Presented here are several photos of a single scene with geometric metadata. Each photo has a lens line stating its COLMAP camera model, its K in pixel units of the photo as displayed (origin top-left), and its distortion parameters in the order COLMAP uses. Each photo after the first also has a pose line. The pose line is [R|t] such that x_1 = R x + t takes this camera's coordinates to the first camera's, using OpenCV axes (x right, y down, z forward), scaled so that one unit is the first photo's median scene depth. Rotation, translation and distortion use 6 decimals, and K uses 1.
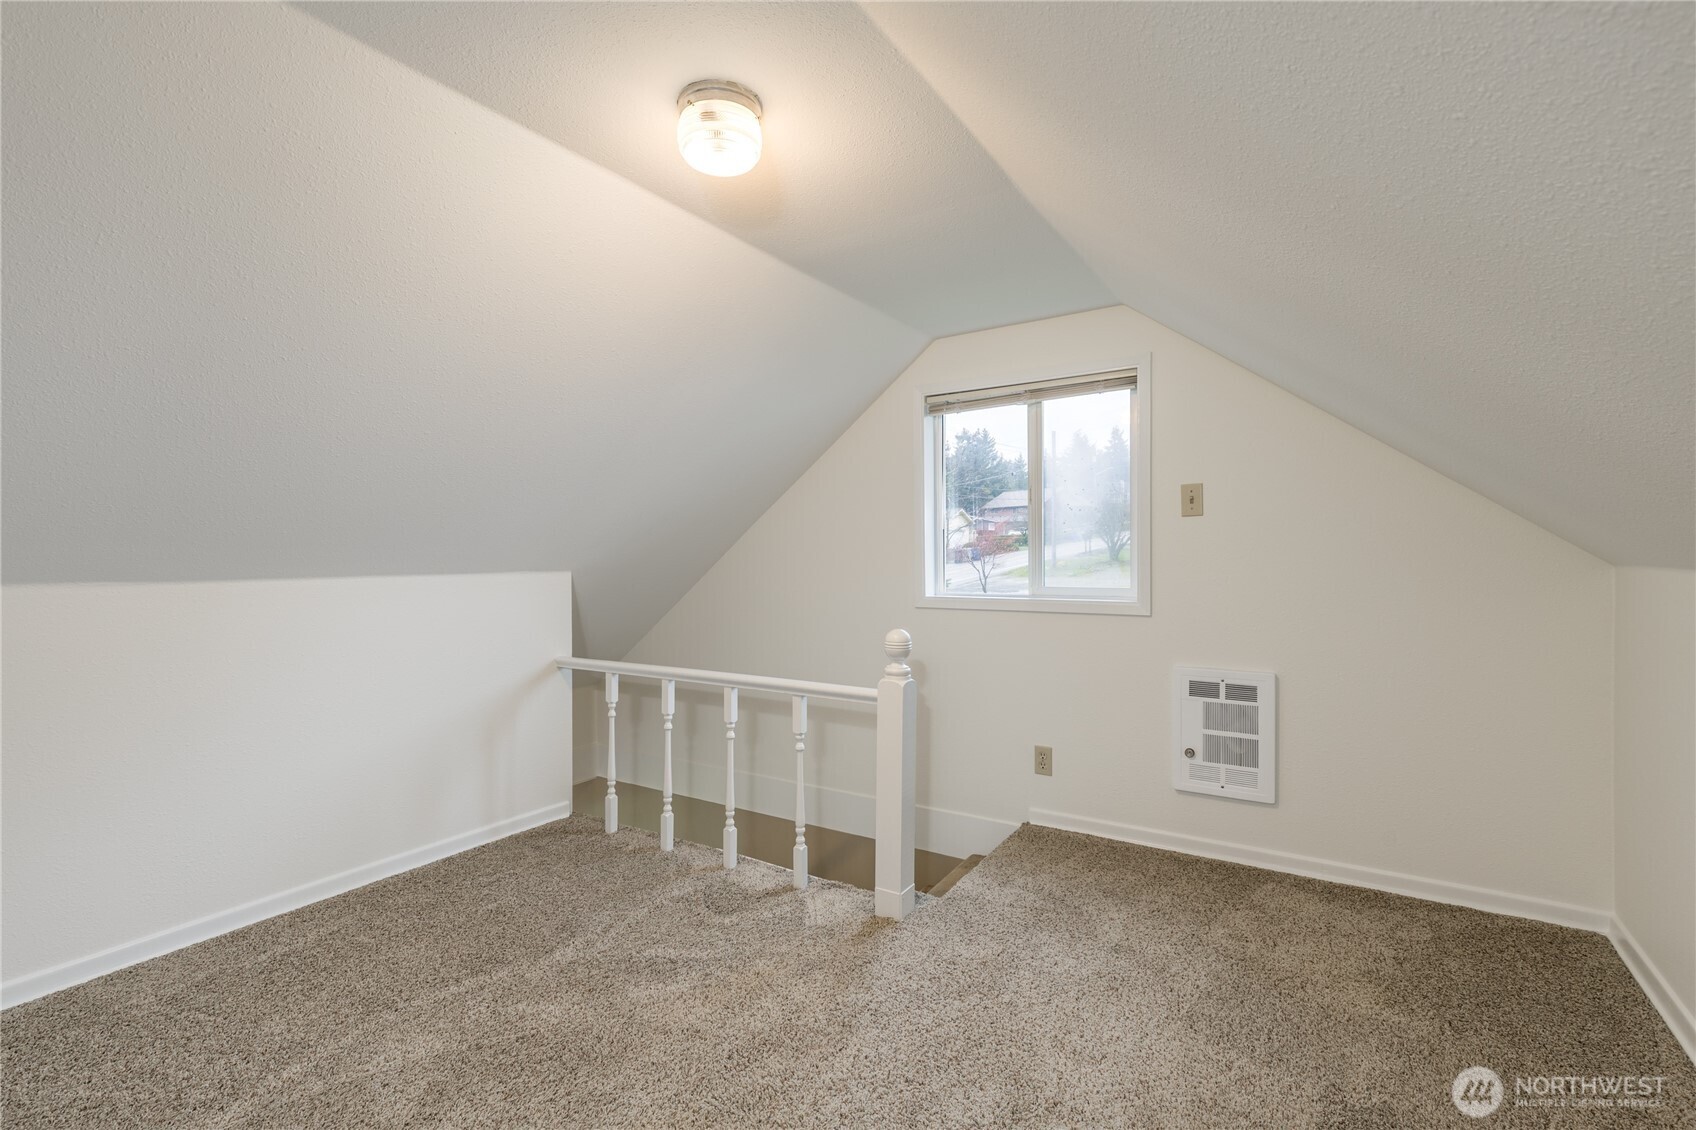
lens RADIAL K [[768.6, 0, 851.9], [0, 768.6, 557.5], [0, 0, 1]] dist [0.019324, -0.000375]
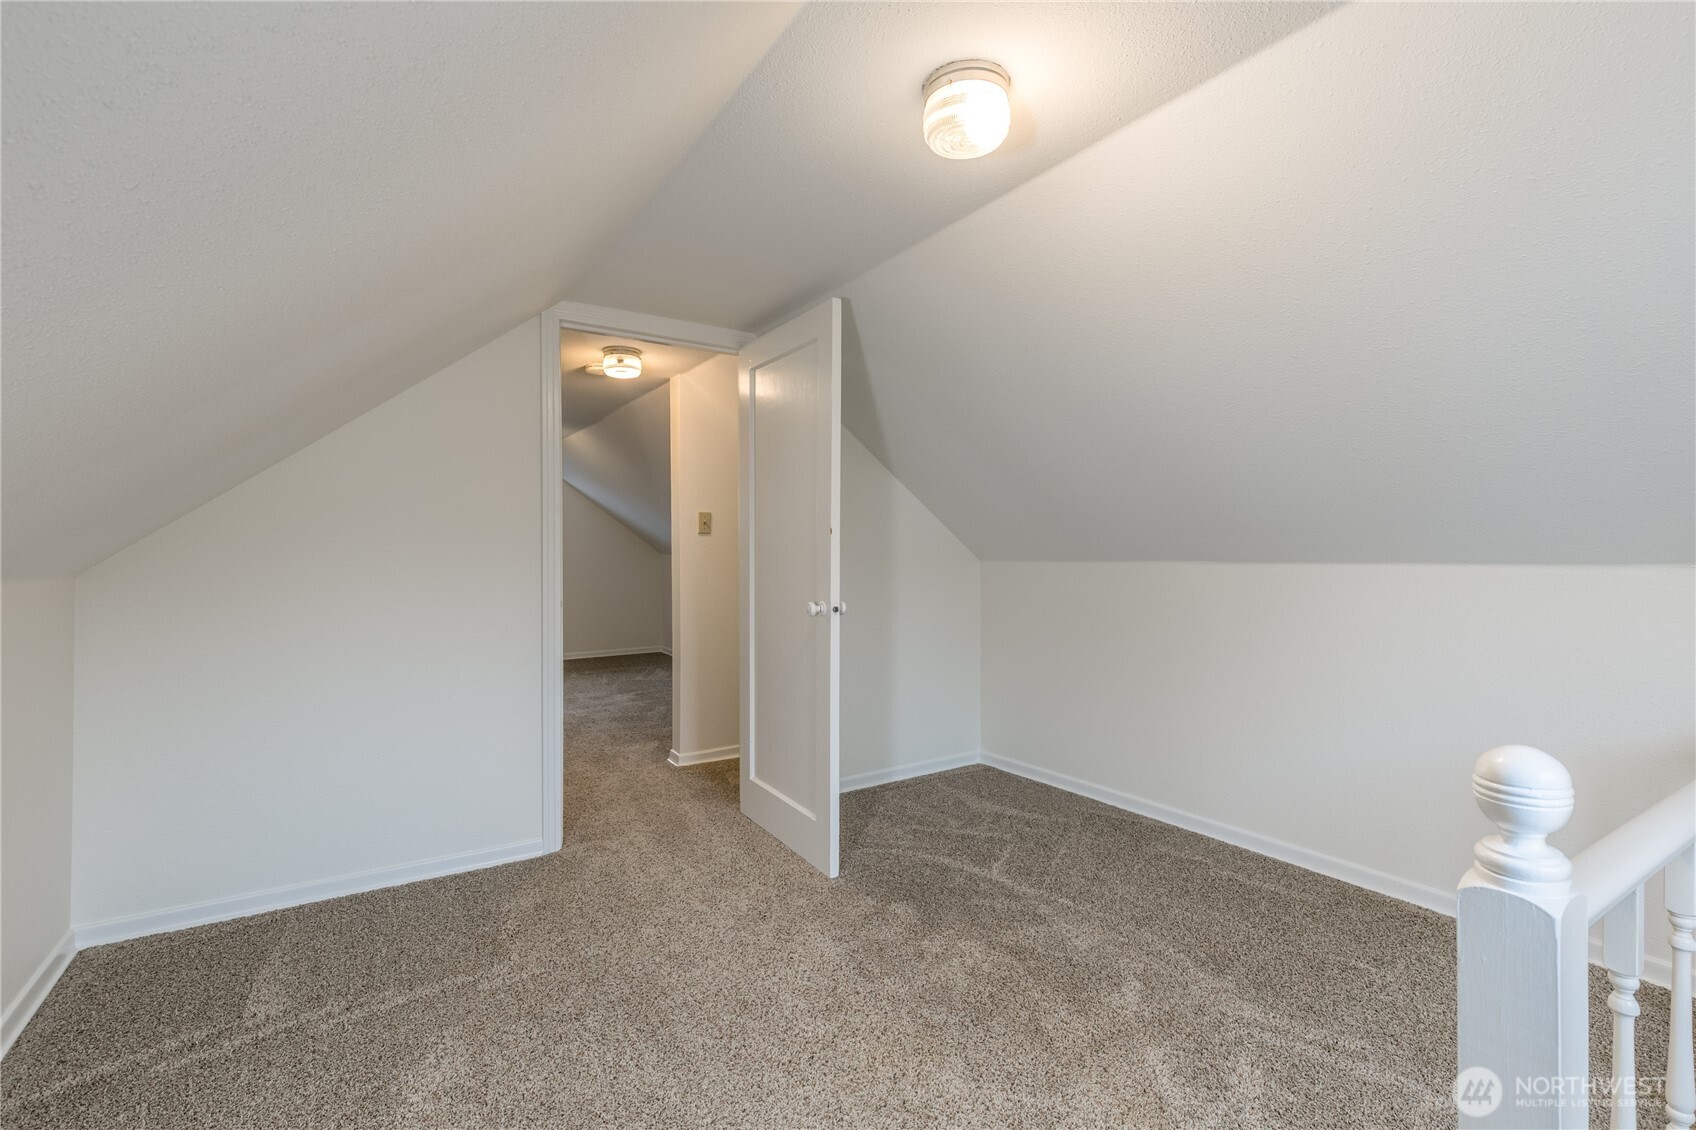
lens RADIAL K [[768.6, 0, 852.2], [0, 768.6, 554.8], [0, 0, 1]] dist [0.019324, -0.000375]
pose [[-0.409210, 0.007744, -0.912407, 0.813378], [0.008130, 0.999955, 0.004841, 0.006950], [0.912404, -0.005437, -0.409255, 1.343690]]
